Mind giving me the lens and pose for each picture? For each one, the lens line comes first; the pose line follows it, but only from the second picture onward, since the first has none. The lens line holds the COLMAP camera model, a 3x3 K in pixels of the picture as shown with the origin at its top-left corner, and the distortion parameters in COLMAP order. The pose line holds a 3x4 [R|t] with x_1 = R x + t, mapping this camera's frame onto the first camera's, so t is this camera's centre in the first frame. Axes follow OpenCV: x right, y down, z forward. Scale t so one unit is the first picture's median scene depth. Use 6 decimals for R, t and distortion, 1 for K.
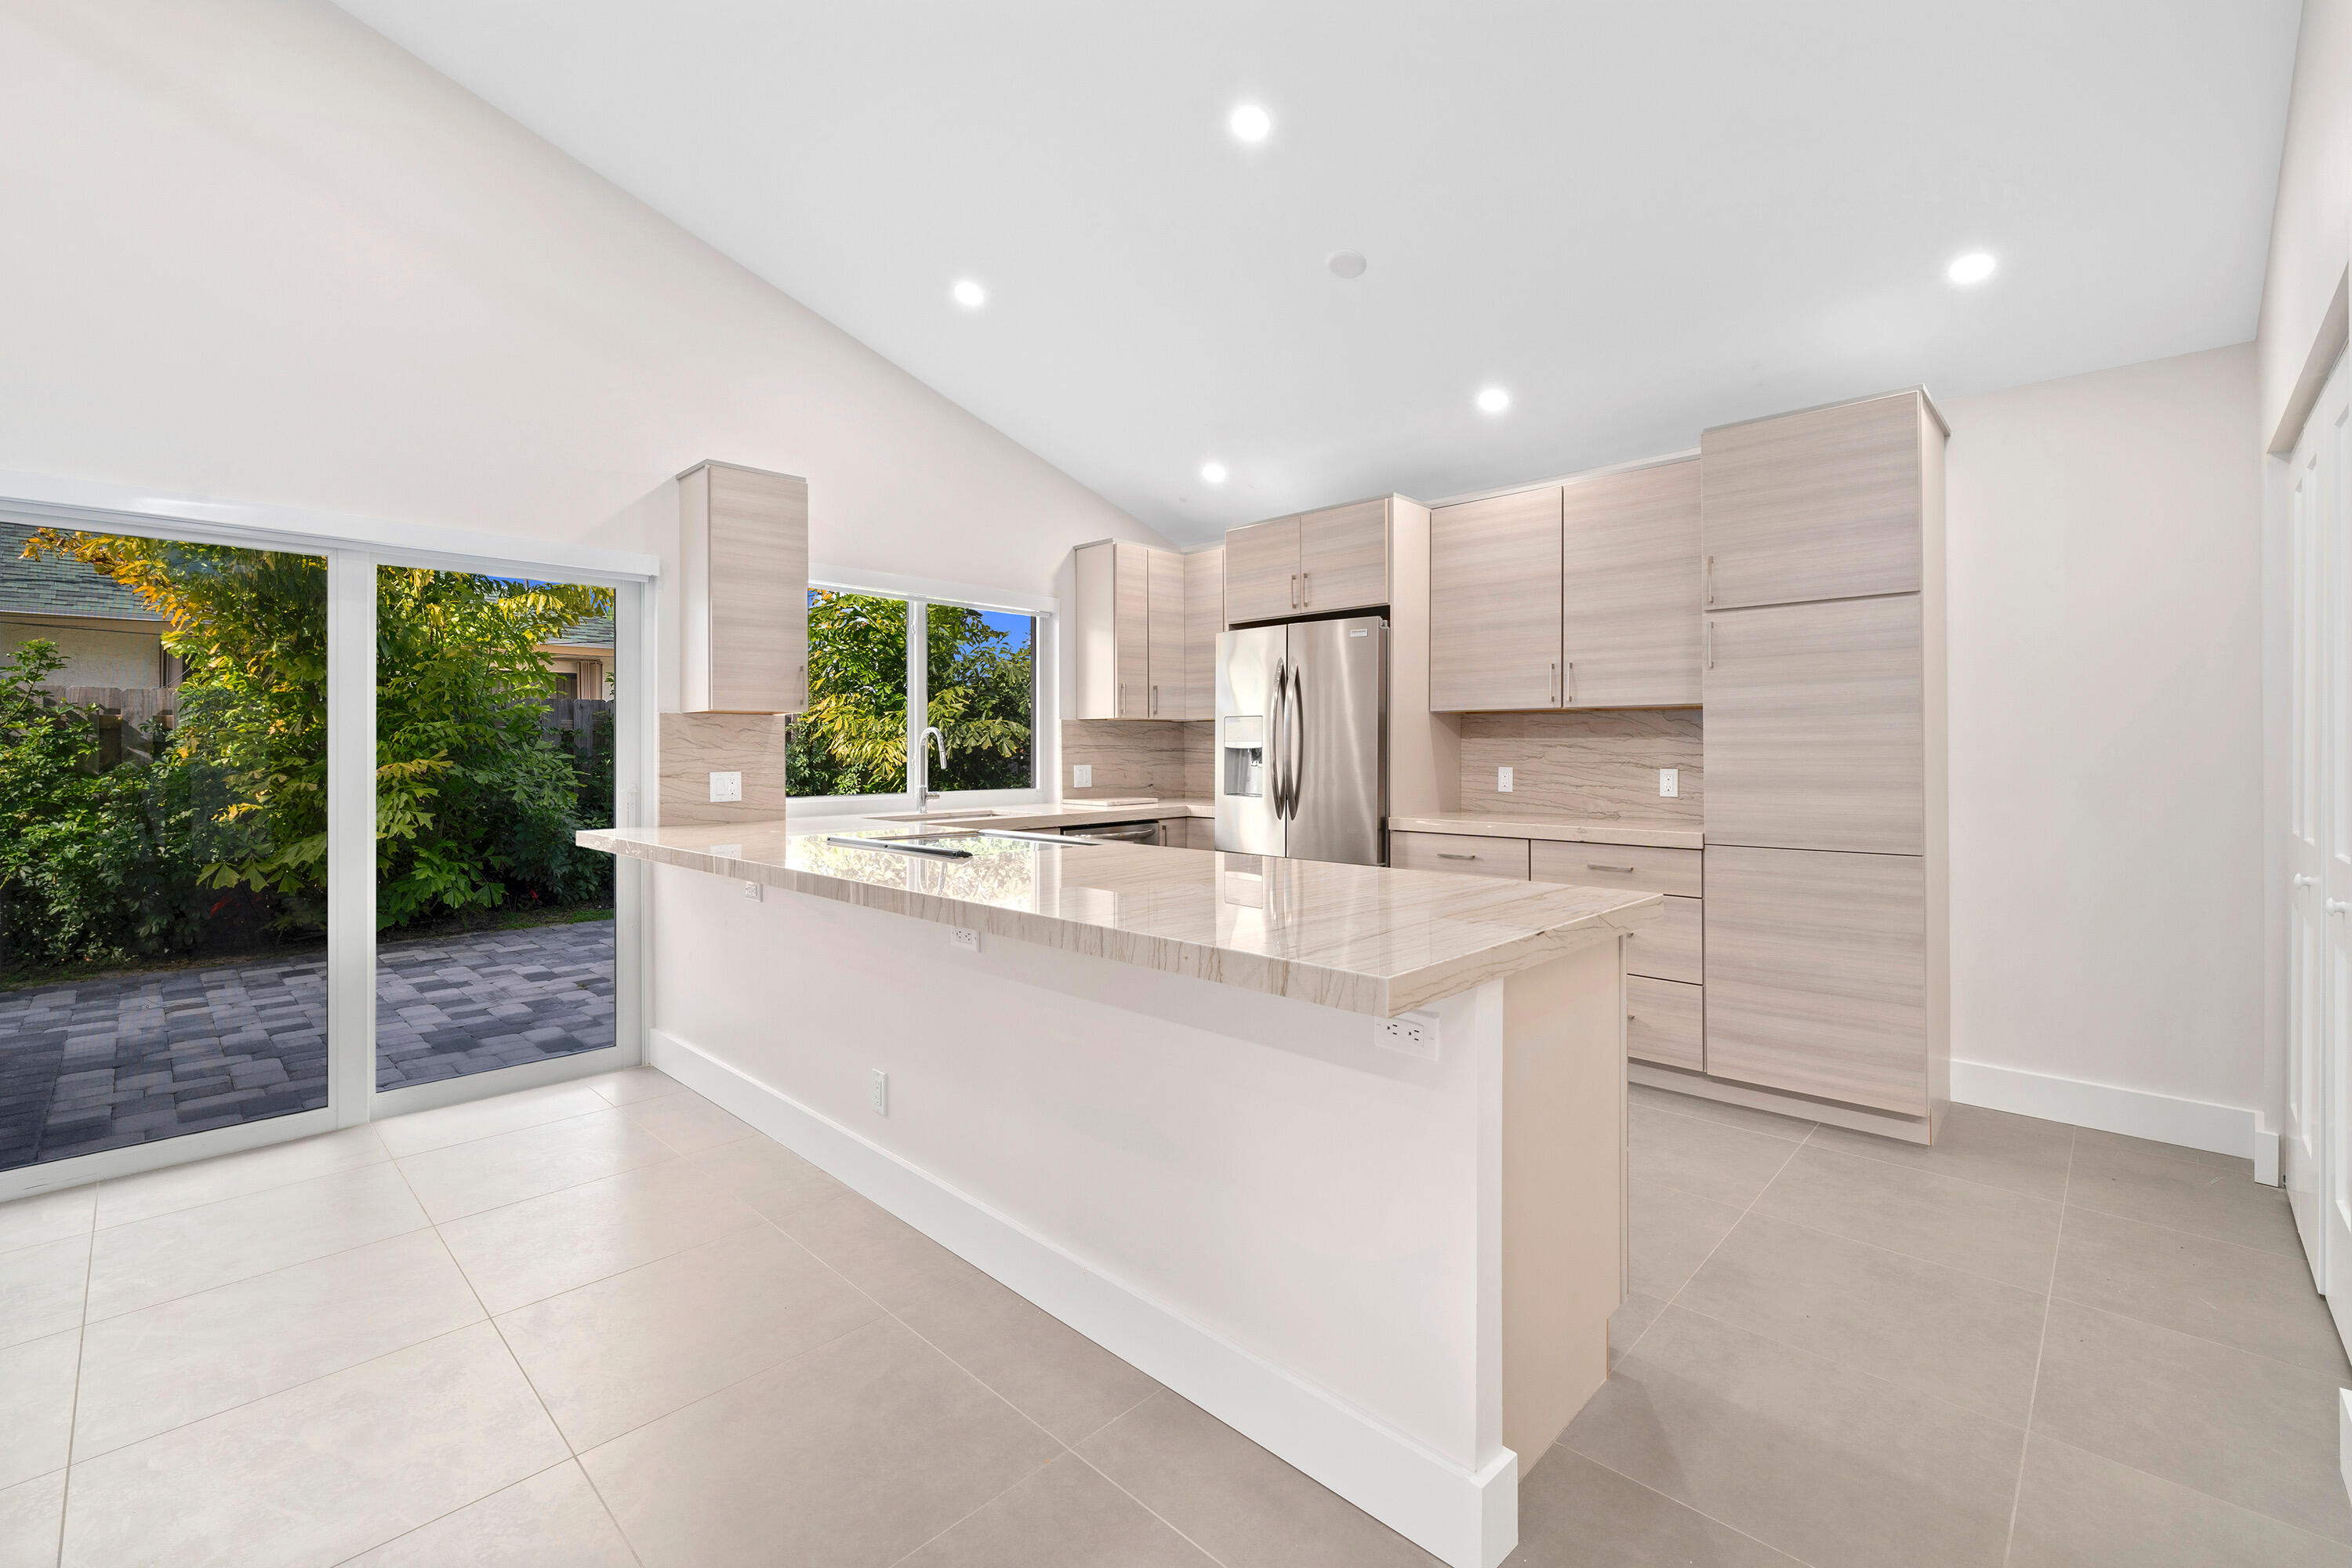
lens RADIAL K [[999.7, 0, 1187.3], [0, 999.7, 746.6], [0, 0, 1]] dist [-0.000011, -0.000136]
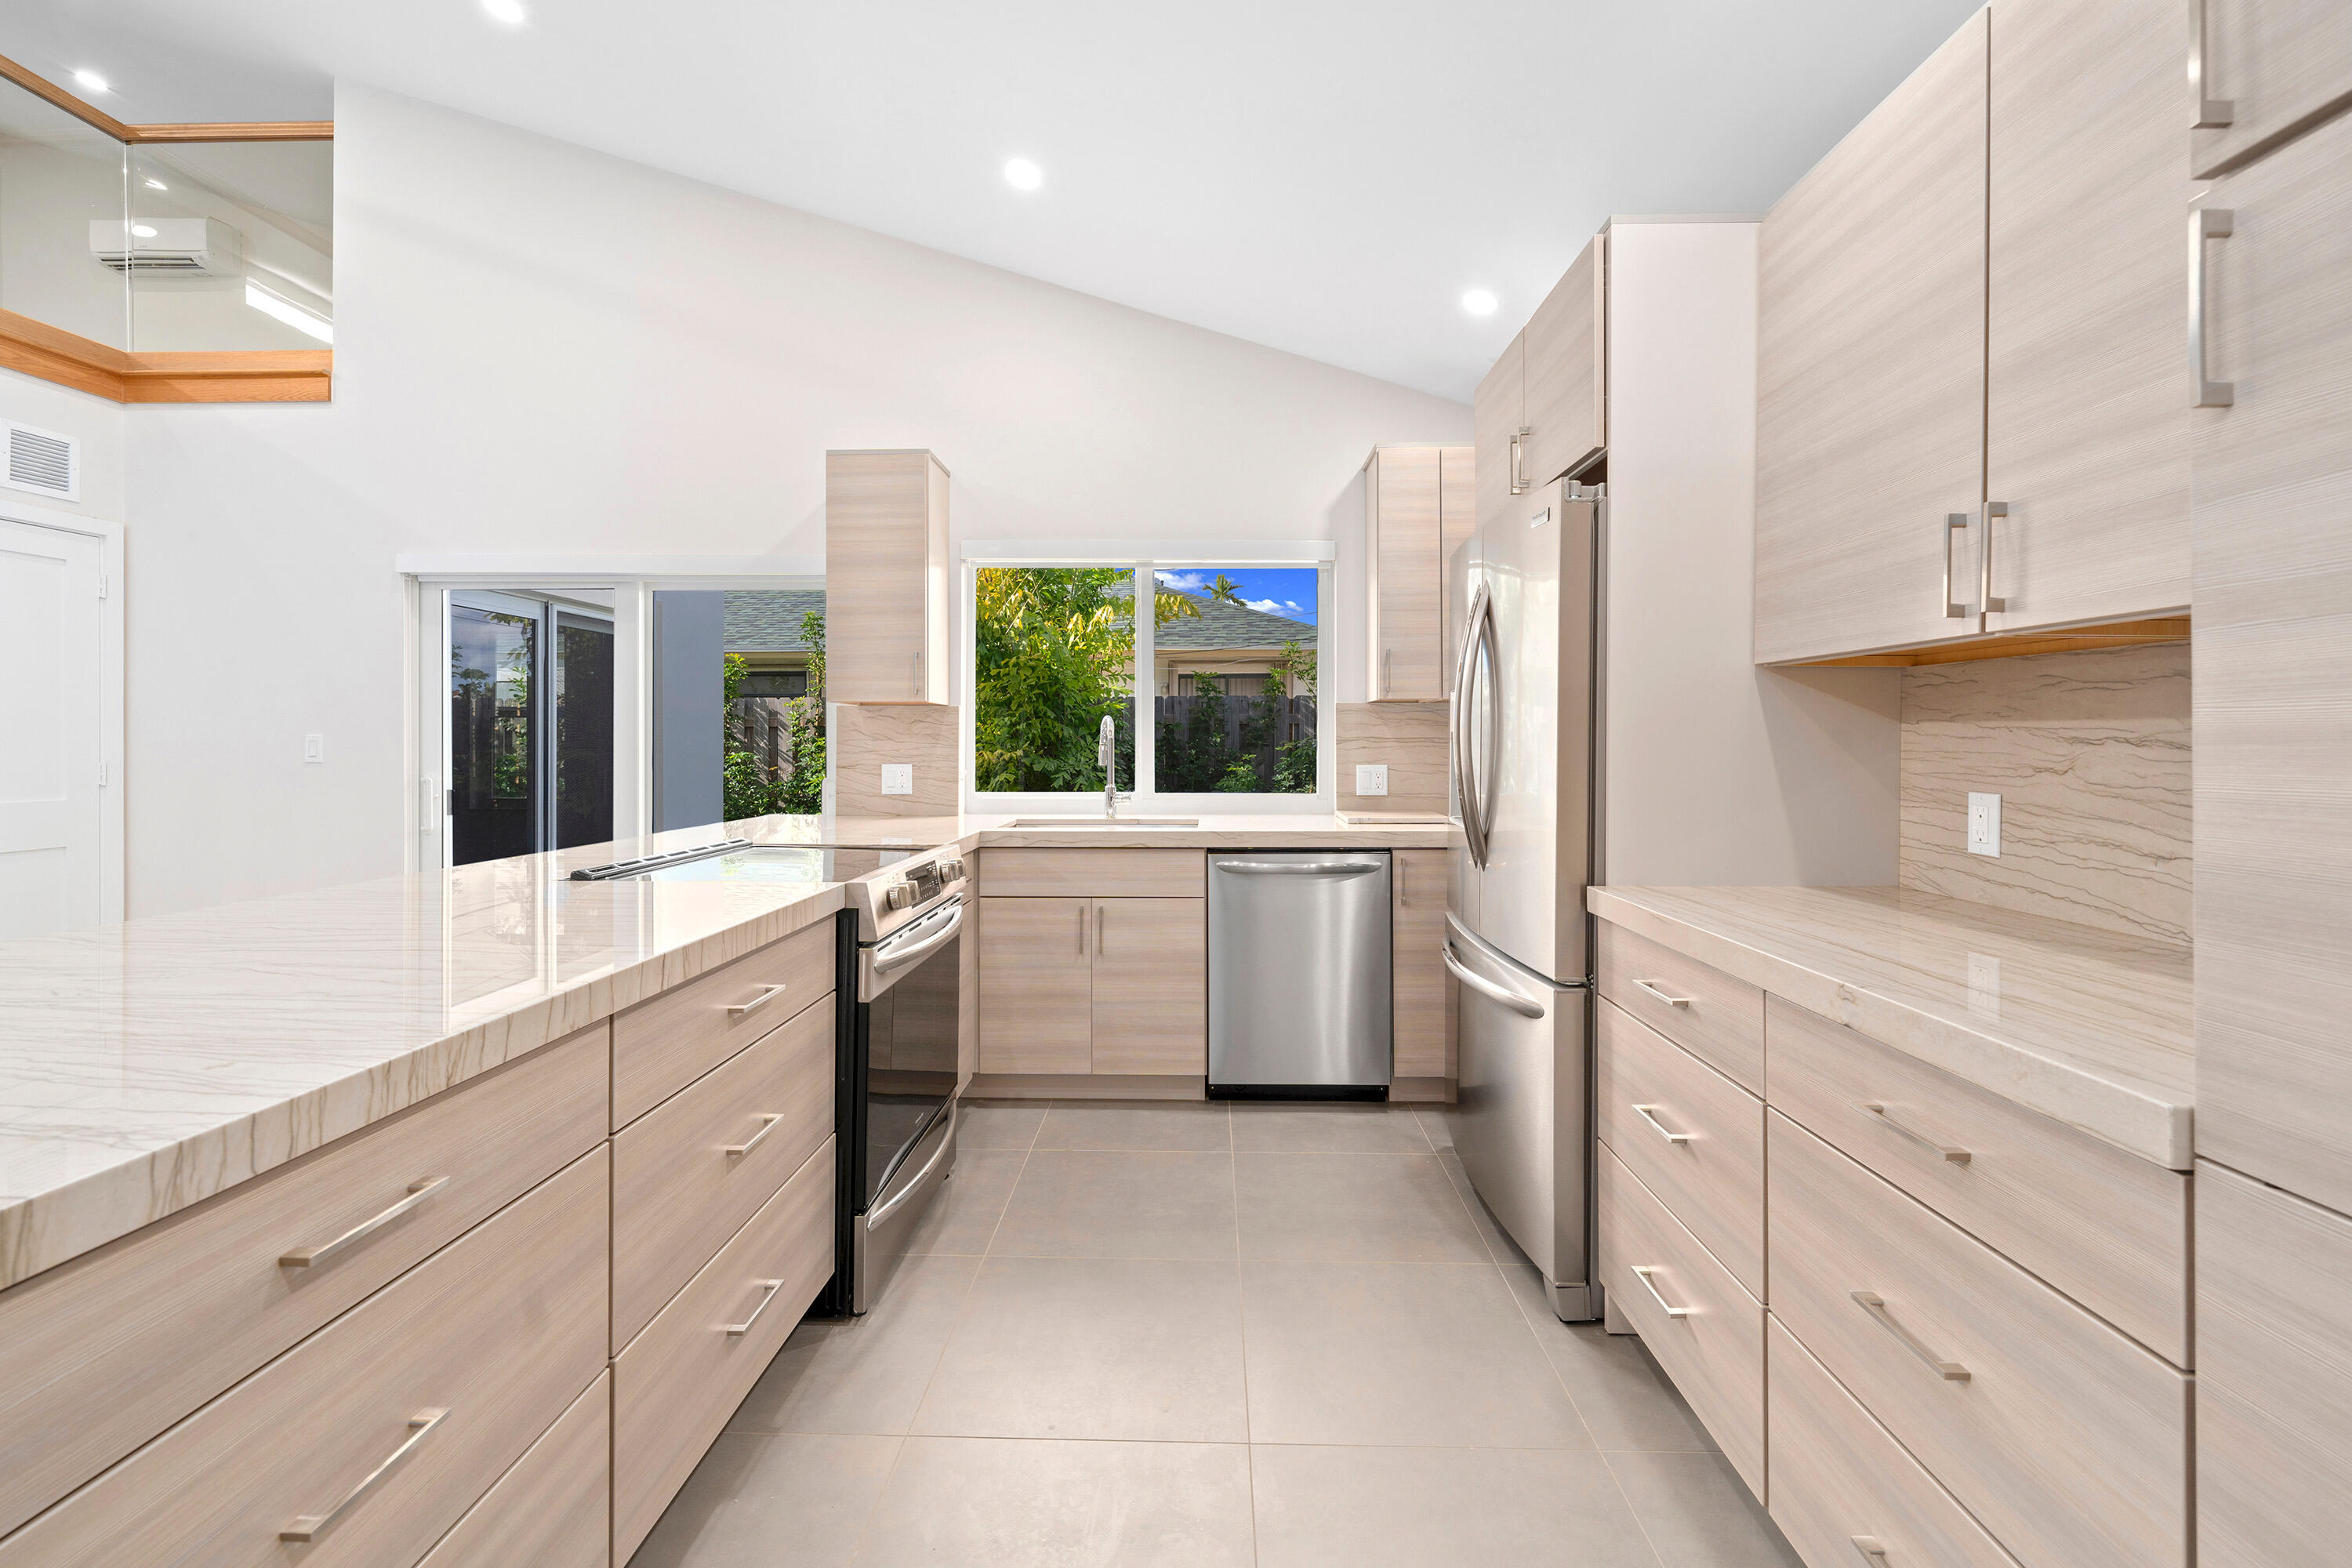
lens RADIAL K [[985.1, 0, 1176.2], [0, 985.1, 740.9], [0, 0, 1]] dist [-0.000259, -0.000088]
pose [[0.666573, 0.003851, -0.745430, 0.413354], [-0.001188, 0.999991, 0.004104, -0.001878], [0.745439, -0.001850, 0.666572, 0.514574]]
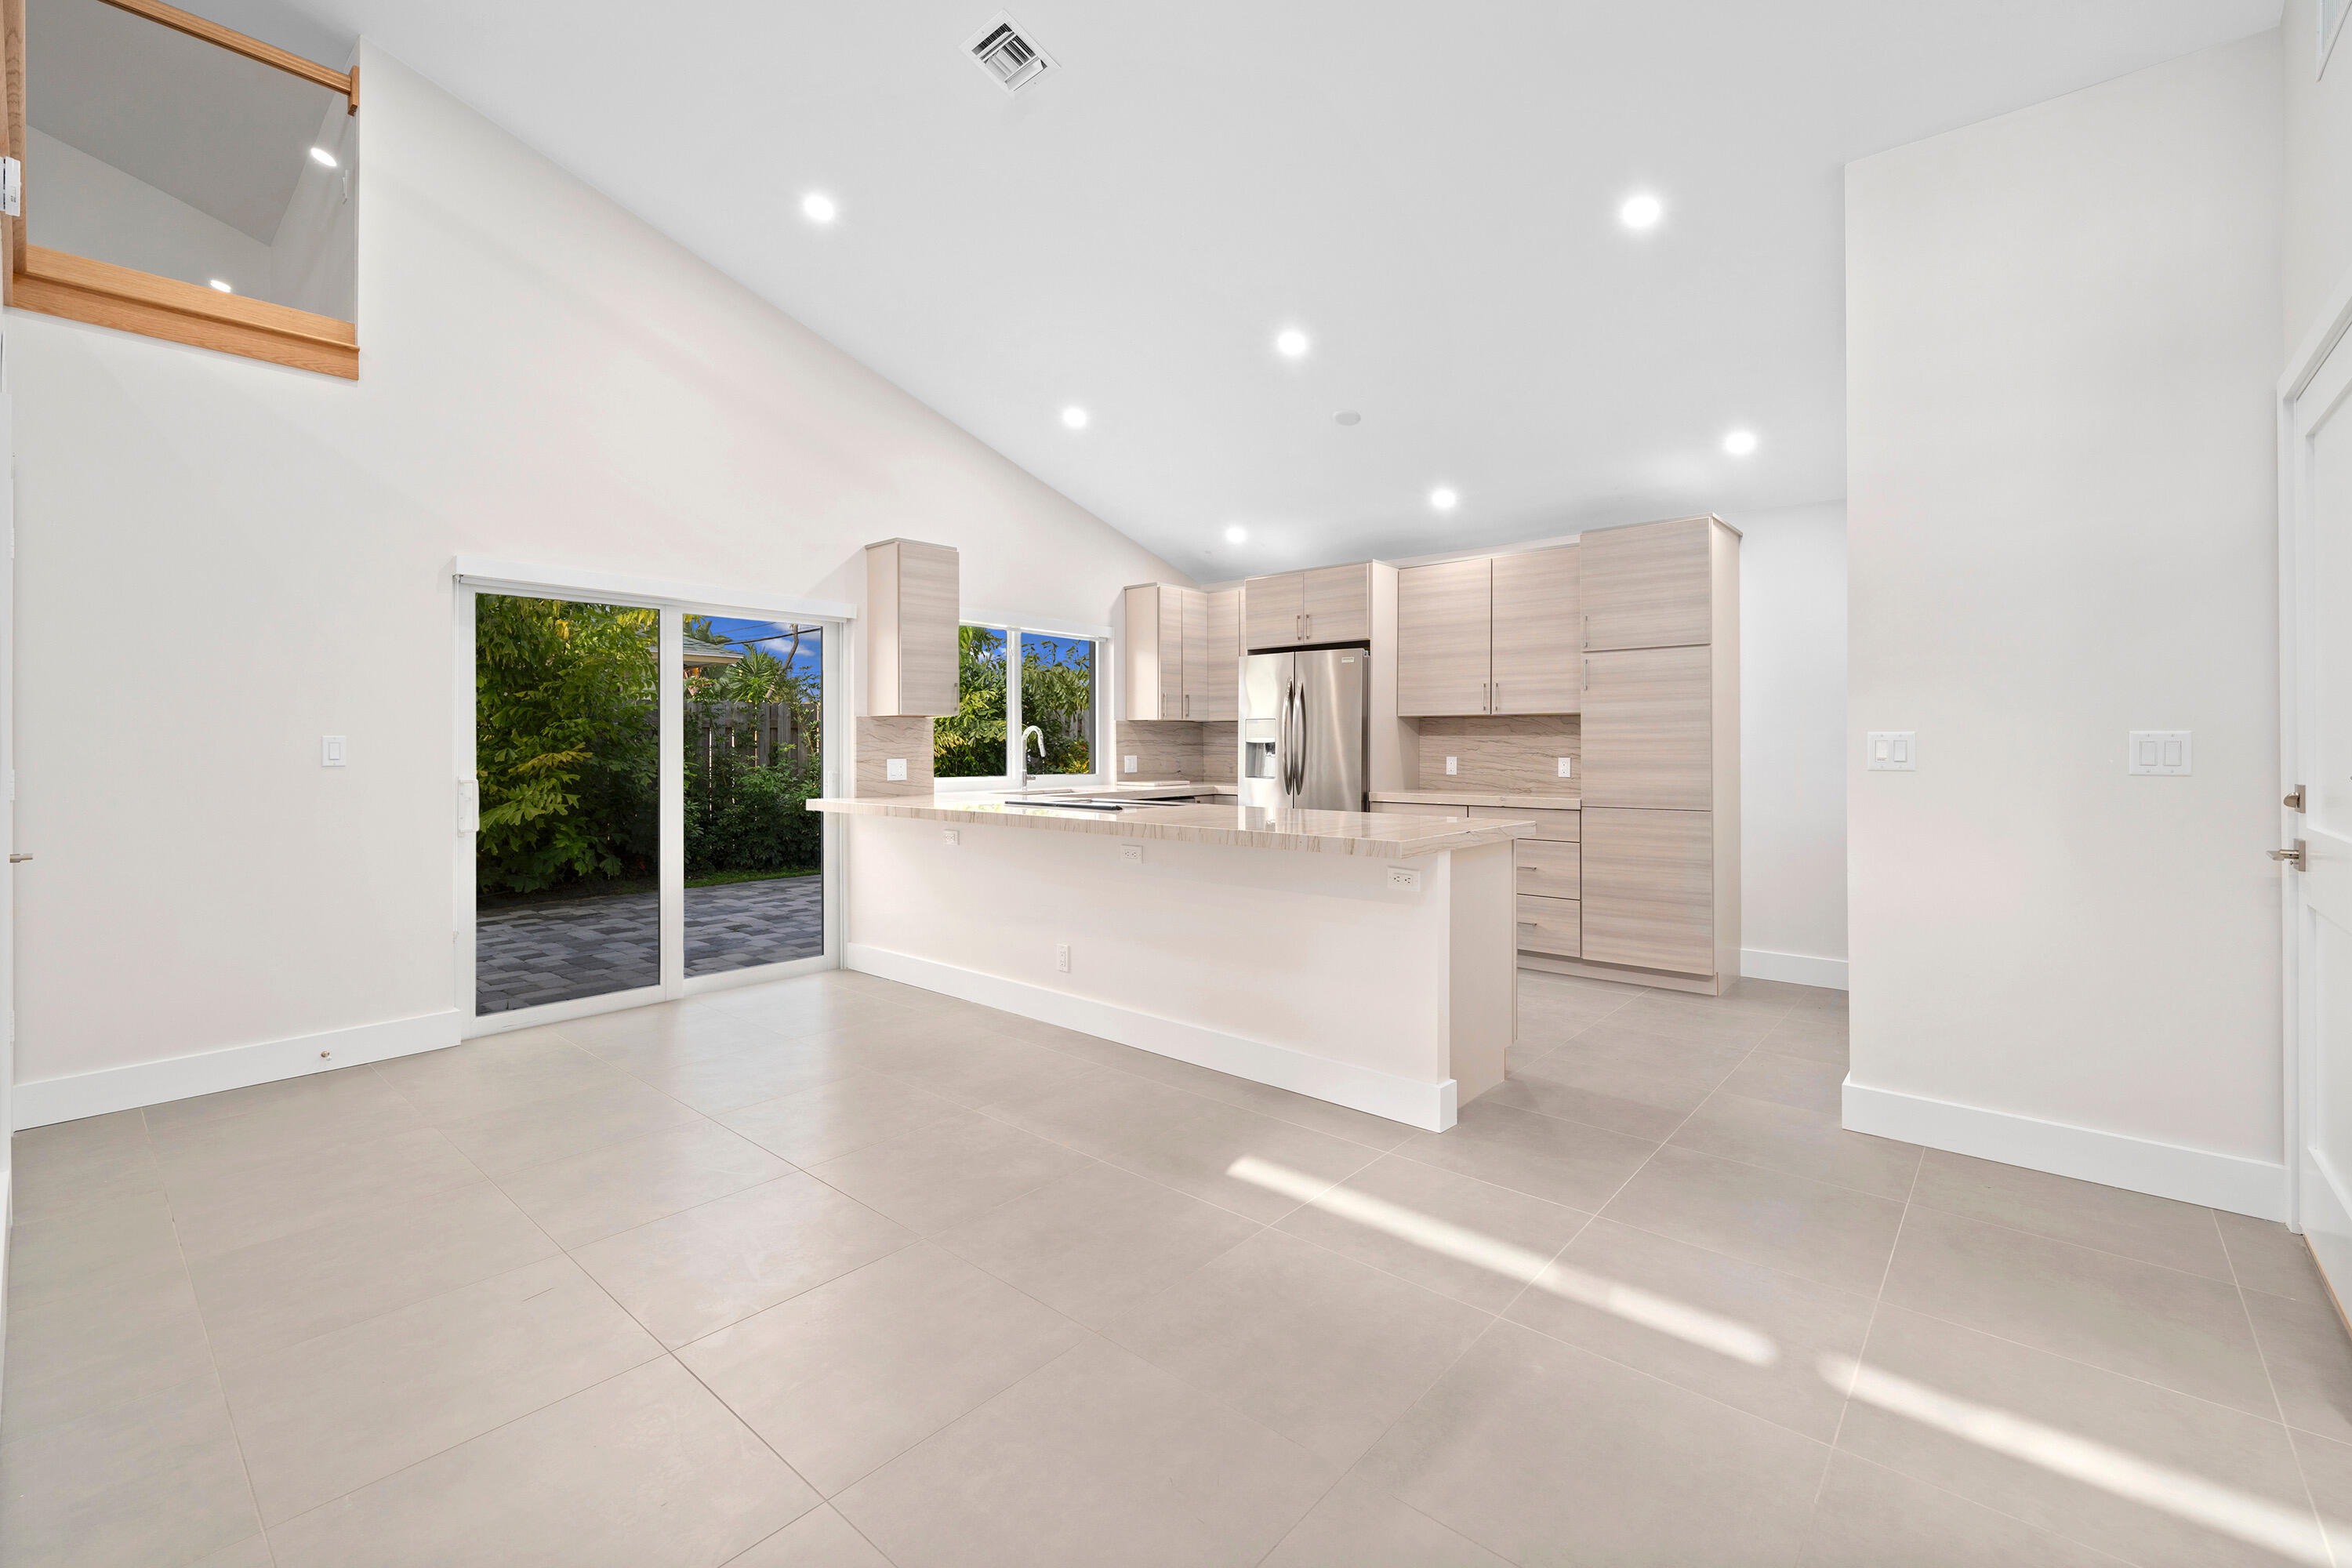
lens RADIAL K [[999.7, 0, 1187.3], [0, 999.7, 746.6], [0, 0, 1]] dist [-0.000011, -0.000136]
pose [[0.998730, 0.001635, 0.050359, -0.119552], [-0.001874, 0.999987, 0.004710, 0.000872], [-0.050350, -0.004799, 0.998720, -0.372779]]
